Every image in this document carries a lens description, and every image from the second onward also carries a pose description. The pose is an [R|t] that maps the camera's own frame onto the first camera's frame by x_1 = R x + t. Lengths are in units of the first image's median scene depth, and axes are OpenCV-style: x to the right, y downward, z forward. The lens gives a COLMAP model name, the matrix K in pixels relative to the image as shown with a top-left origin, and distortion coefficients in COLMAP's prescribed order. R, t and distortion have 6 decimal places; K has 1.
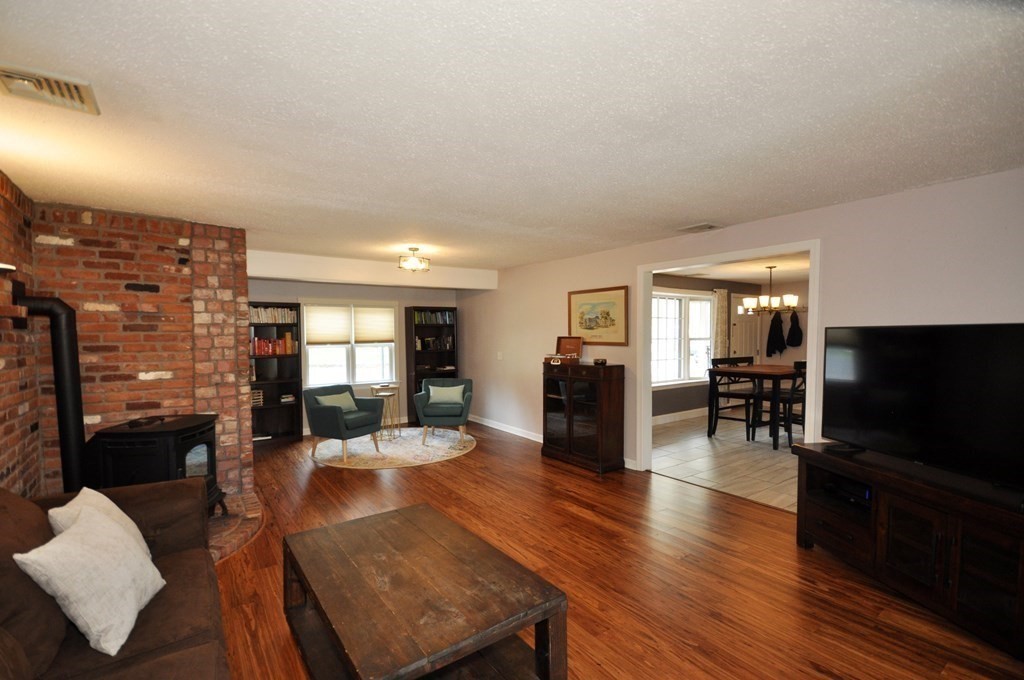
lens RADIAL K [[457.2, 0, 510.0], [0, 457.2, 353.0], [0, 0, 1]] dist [-0.001017, -0.000245]
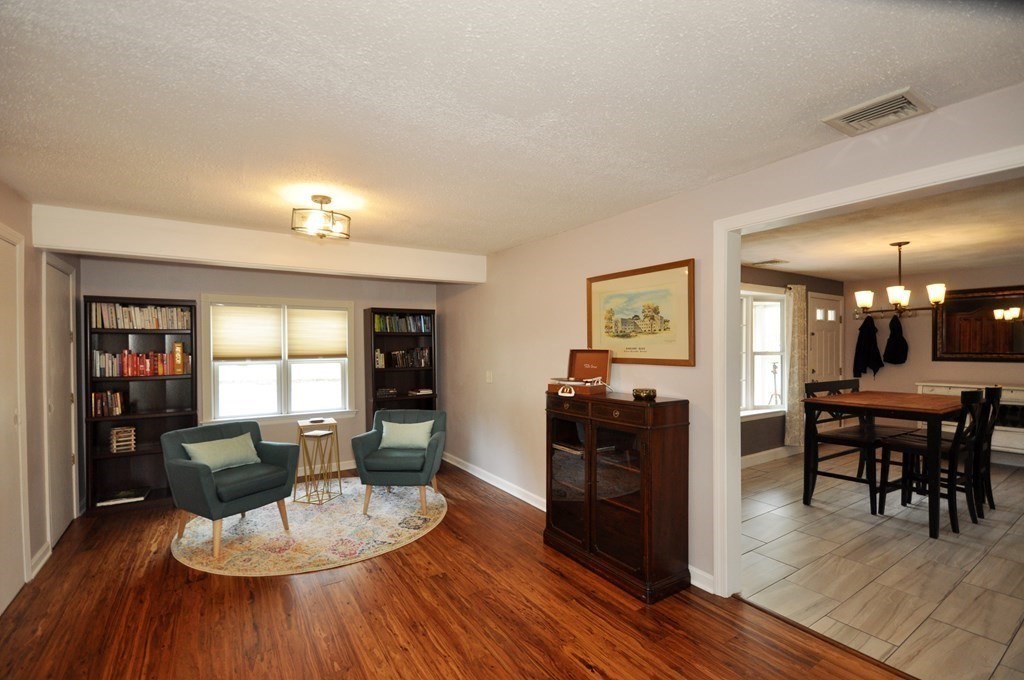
lens RADIAL K [[449.0, 0, 511.0], [0, 449.0, 352.5], [0, 0, 1]] dist [0.004185, -0.007375]
pose [[0.999211, 0.001944, -0.039672, 0.048618], [-0.003143, 0.999540, -0.030159, -0.013355], [0.039595, 0.030260, 0.998757, 0.391964]]
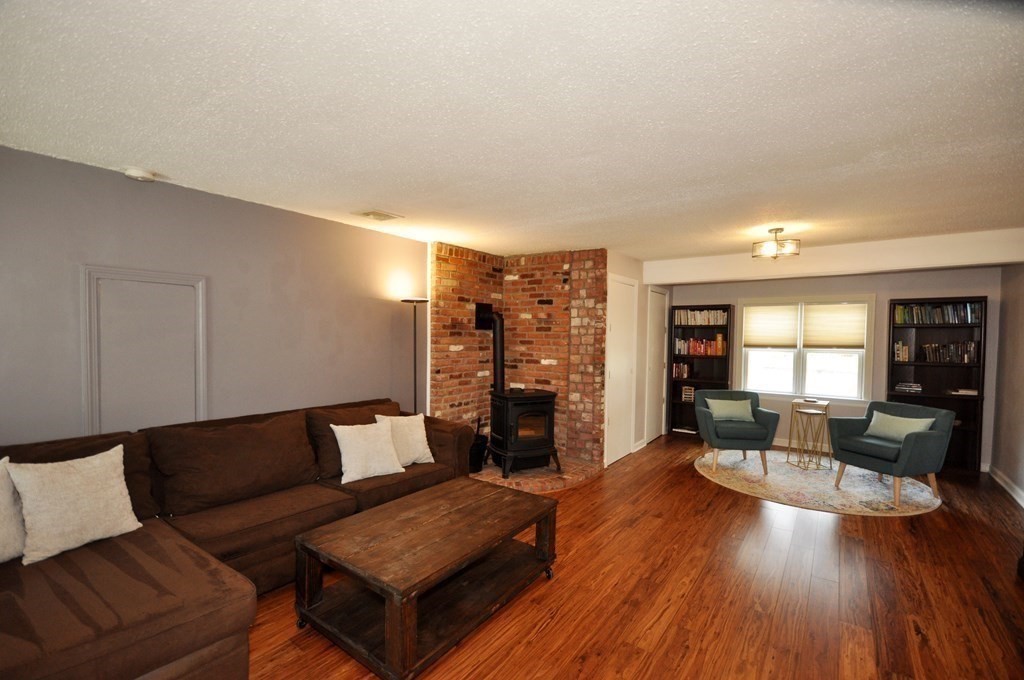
lens RADIAL K [[449.0, 0, 511.0], [0, 449.0, 352.5], [0, 0, 1]] dist [0.004185, -0.007375]
pose [[0.317778, 0.047069, -0.946996, 0.351842], [-0.052539, 0.998107, 0.031979, -0.013285], [0.946708, 0.039592, 0.319649, 0.281776]]
